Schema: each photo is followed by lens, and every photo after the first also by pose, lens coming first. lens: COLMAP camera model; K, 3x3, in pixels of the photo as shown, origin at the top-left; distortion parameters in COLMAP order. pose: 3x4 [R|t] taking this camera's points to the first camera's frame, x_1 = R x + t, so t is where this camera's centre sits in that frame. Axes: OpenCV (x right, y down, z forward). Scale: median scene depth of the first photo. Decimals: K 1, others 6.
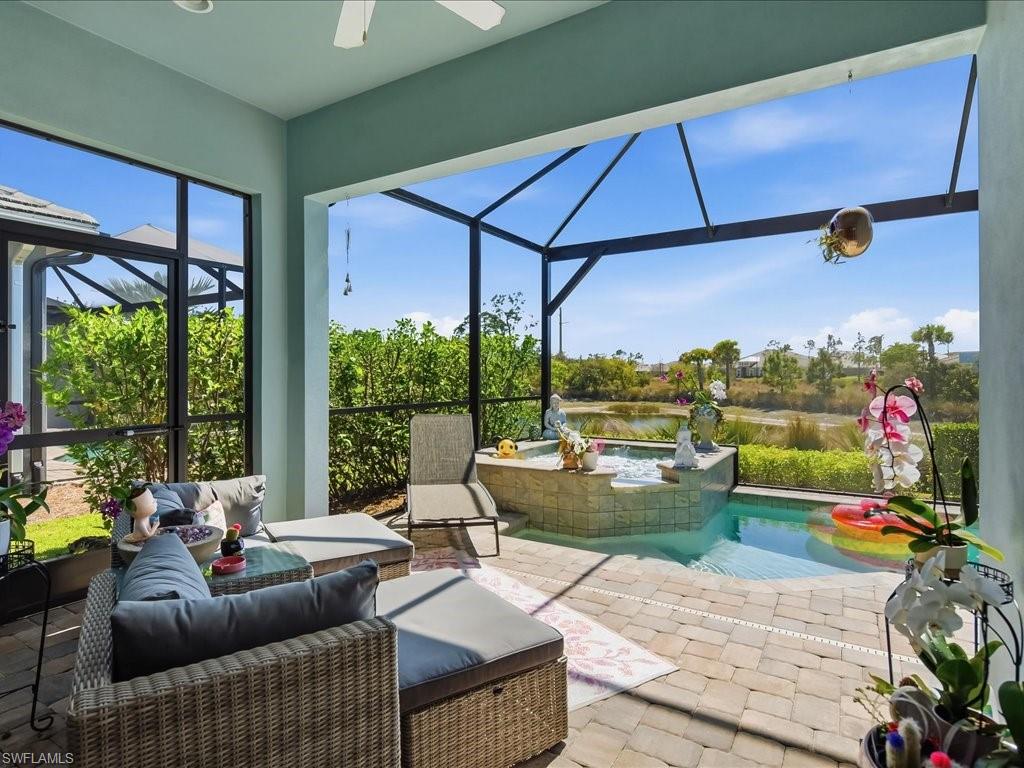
lens RADIAL K [[567.8, 0, 508.2], [0, 567.8, 378.7], [0, 0, 1]] dist [0.006282, -0.003035]
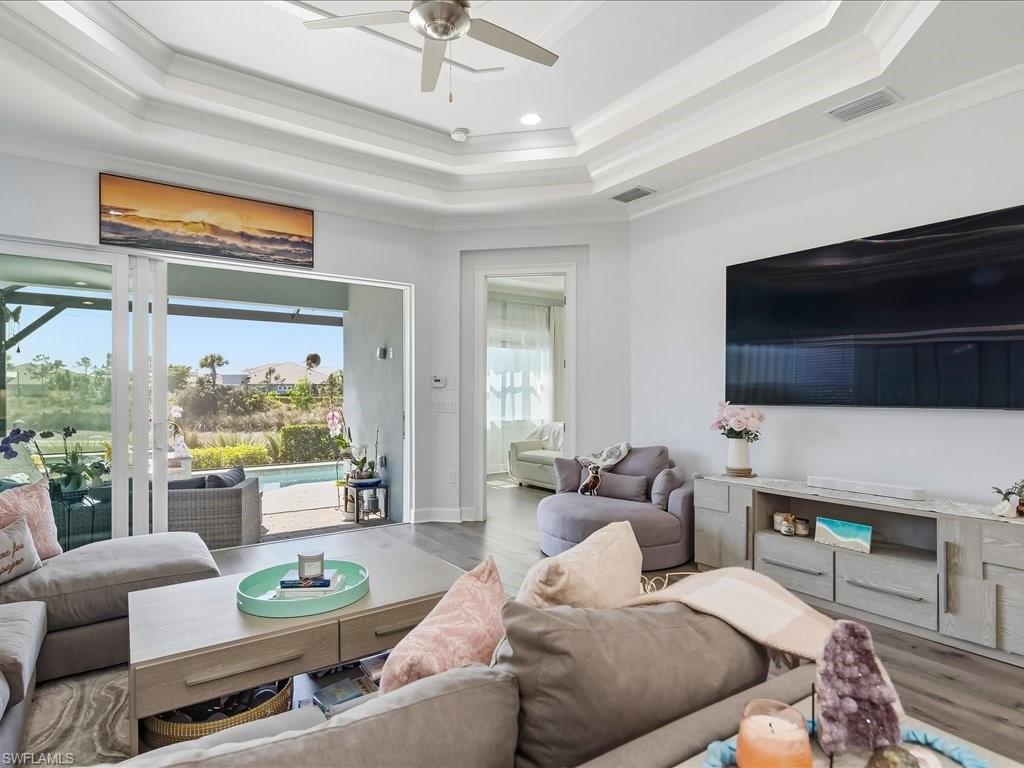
lens RADIAL K [[567.8, 0, 508.6], [0, 567.8, 395.0], [0, 0, 1]] dist [0.006282, -0.003035]
pose [[0.405932, -0.002646, 0.913900, -1.855728], [0.004284, 0.999990, 0.000992, -0.064428], [-0.913893, 0.003512, 0.405939, -1.258512]]
